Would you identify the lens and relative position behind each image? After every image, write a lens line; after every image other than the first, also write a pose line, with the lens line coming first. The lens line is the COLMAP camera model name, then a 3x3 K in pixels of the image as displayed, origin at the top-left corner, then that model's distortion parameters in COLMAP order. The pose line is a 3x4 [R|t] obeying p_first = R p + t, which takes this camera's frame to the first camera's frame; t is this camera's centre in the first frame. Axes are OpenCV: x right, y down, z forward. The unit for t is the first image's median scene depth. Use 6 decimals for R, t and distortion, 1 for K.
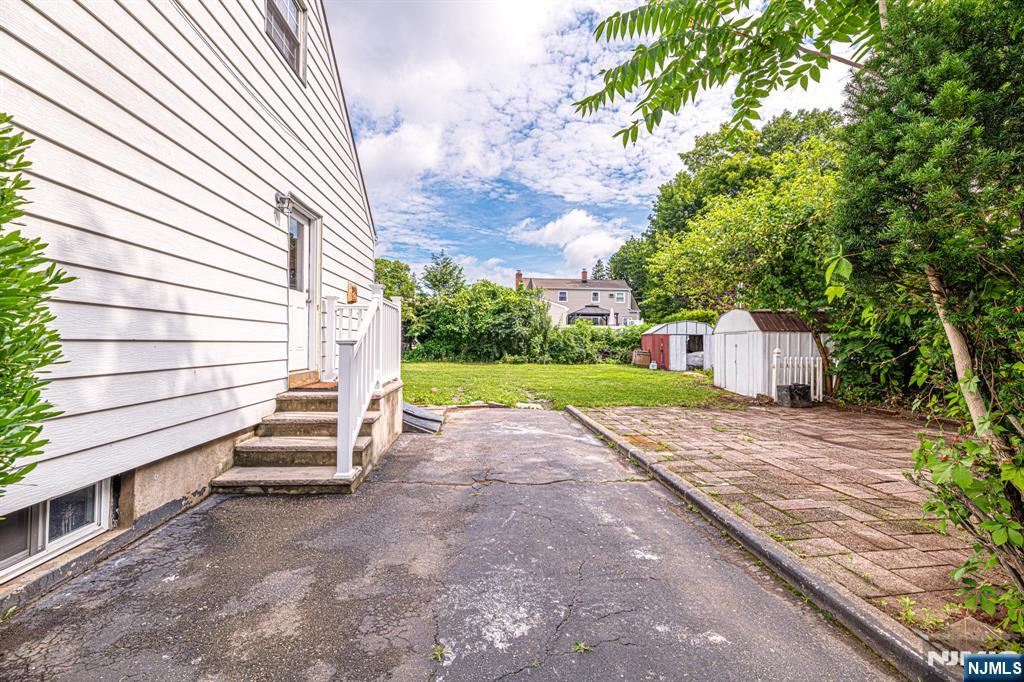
lens RADIAL K [[408.8, 0, 517.7], [0, 408.8, 338.9], [0, 0, 1]] dist [-0.001466, 0.000520]
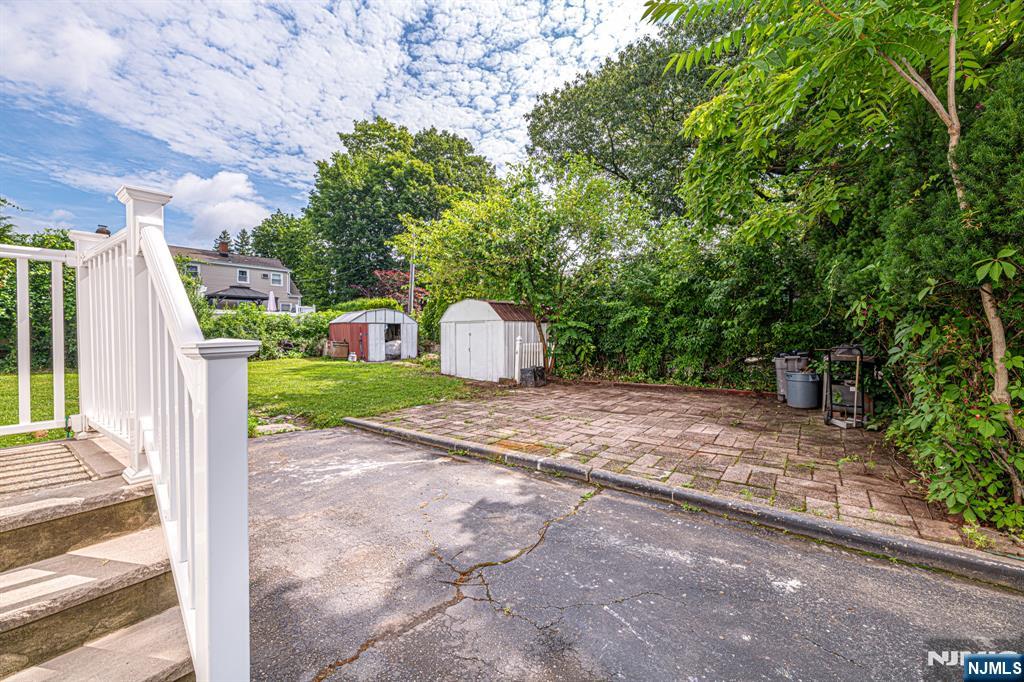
lens RADIAL K [[408.8, 0, 515.4], [0, 408.8, 336.3], [0, 0, 1]] dist [-0.001466, 0.000520]
pose [[0.672490, -0.020663, 0.739818, -0.219367], [0.004376, 0.999704, 0.023944, -0.003448], [-0.740093, -0.012865, 0.672381, 0.271829]]
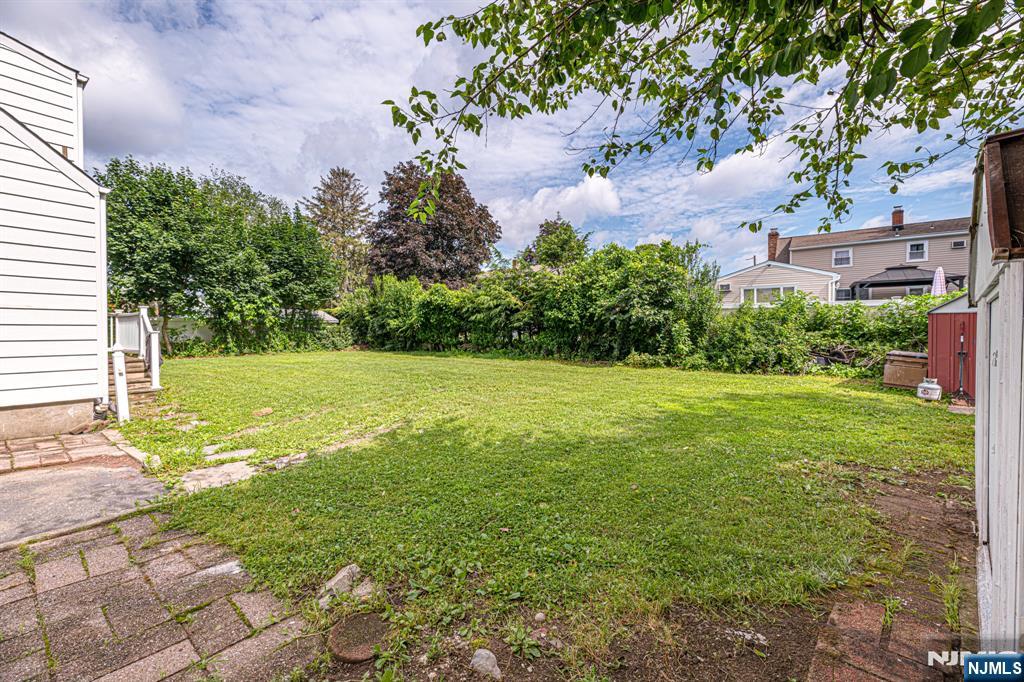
lens RADIAL K [[408.8, 0, 515.3], [0, 408.8, 338.9], [0, 0, 1]] dist [-0.001466, 0.000520]
pose [[0.755966, 0.003992, -0.654599, 0.647544], [0.011545, 0.999745, 0.019429, 0.004596], [0.654509, -0.022245, 0.755727, 0.956745]]
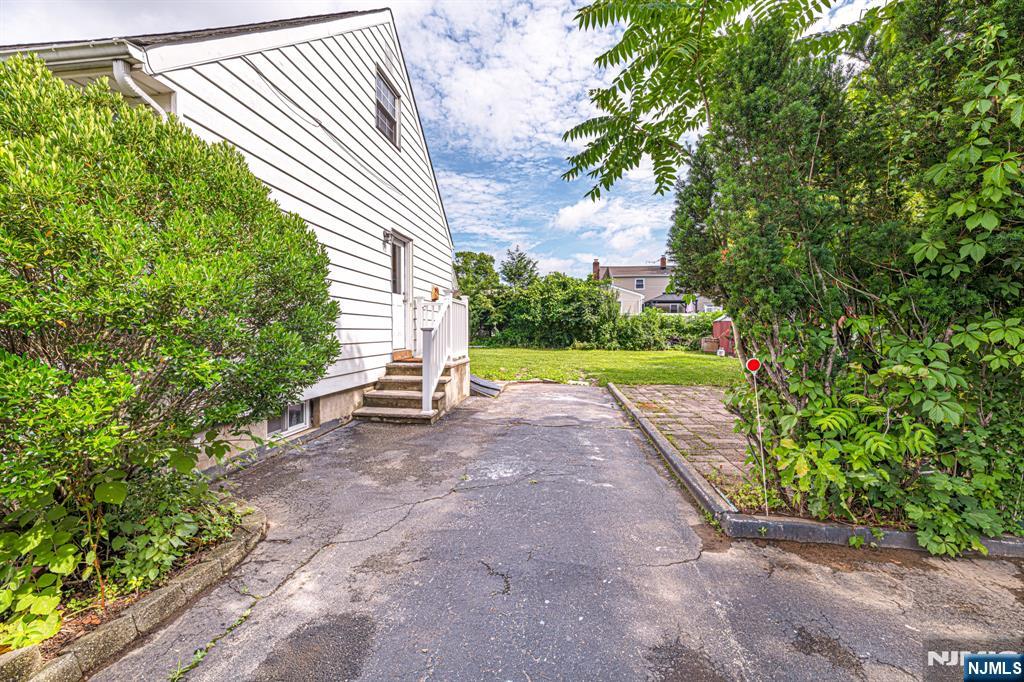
lens RADIAL K [[408.8, 0, 517.4], [0, 408.8, 339.8], [0, 0, 1]] dist [-0.001466, 0.000520]
pose [[0.978570, -0.000088, -0.205914, 0.107286], [0.006531, 0.999510, 0.030610, 0.001511], [0.205810, -0.031299, 0.978091, -0.204855]]
